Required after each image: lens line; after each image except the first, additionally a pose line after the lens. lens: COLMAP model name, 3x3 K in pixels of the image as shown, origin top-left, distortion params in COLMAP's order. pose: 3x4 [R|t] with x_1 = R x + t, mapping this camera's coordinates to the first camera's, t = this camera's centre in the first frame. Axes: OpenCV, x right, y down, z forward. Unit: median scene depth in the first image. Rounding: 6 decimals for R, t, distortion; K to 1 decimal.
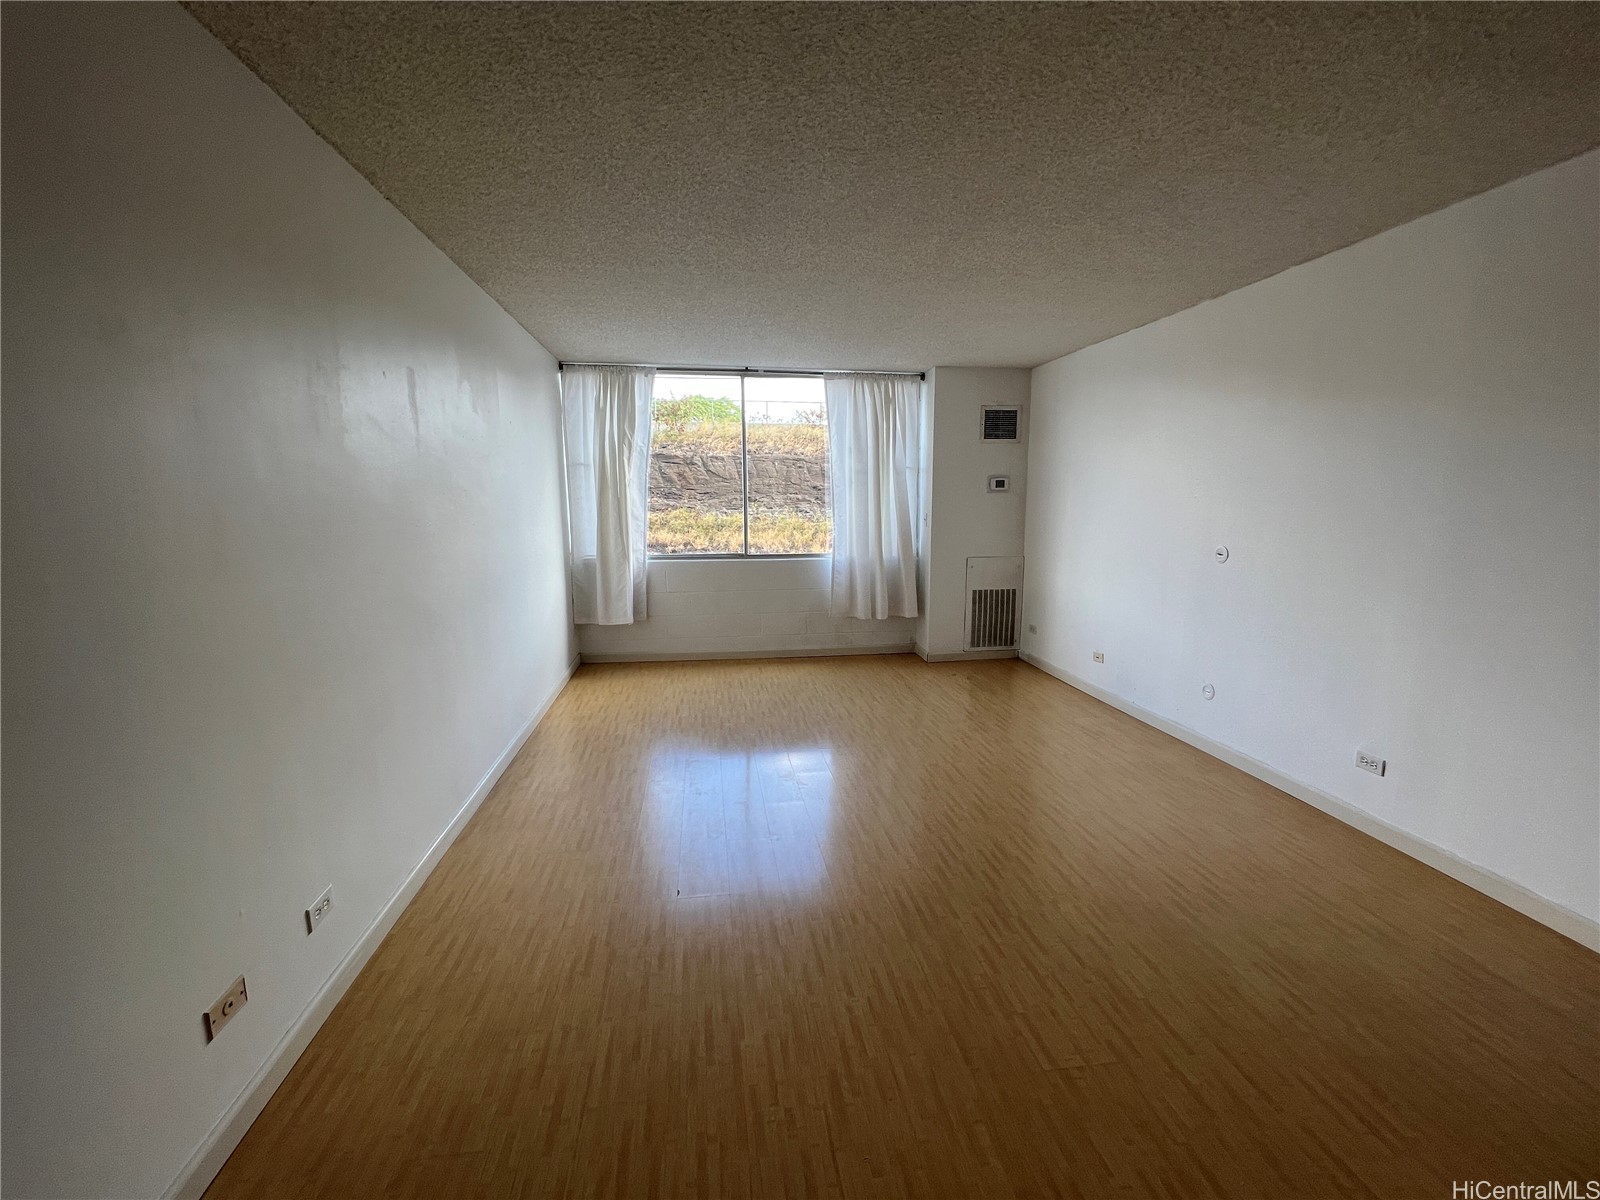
lens RADIAL K [[640.0, 0, 798.0], [0, 640.0, 595.2], [0, 0, 1]] dist [-0.001006, 0.000047]
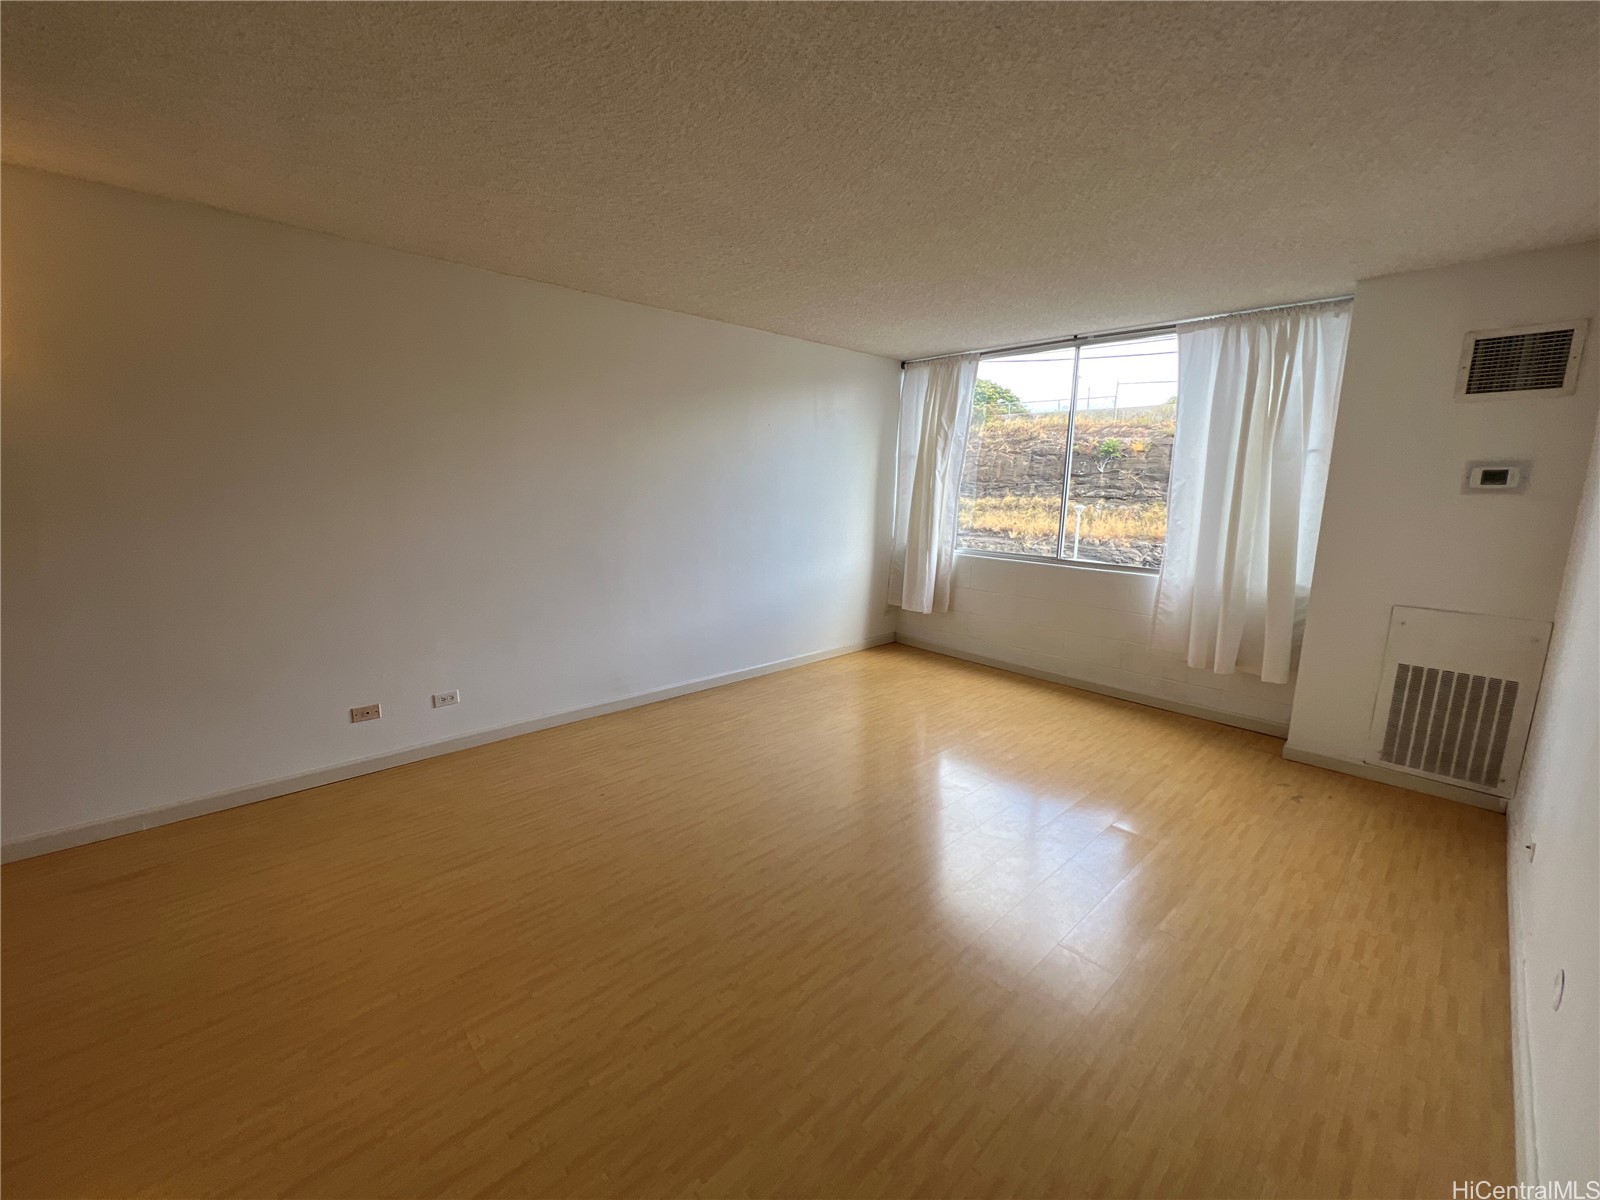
lens RADIAL K [[640.9, 0, 796.5], [0, 640.9, 599.3], [0, 0, 1]] dist [-0.001028, 0.000204]
pose [[0.567003, 0.158738, -0.808276, 0.433258], [-0.145913, 0.985093, 0.091106, -0.039195], [0.810689, 0.066281, 0.581712, 0.234484]]
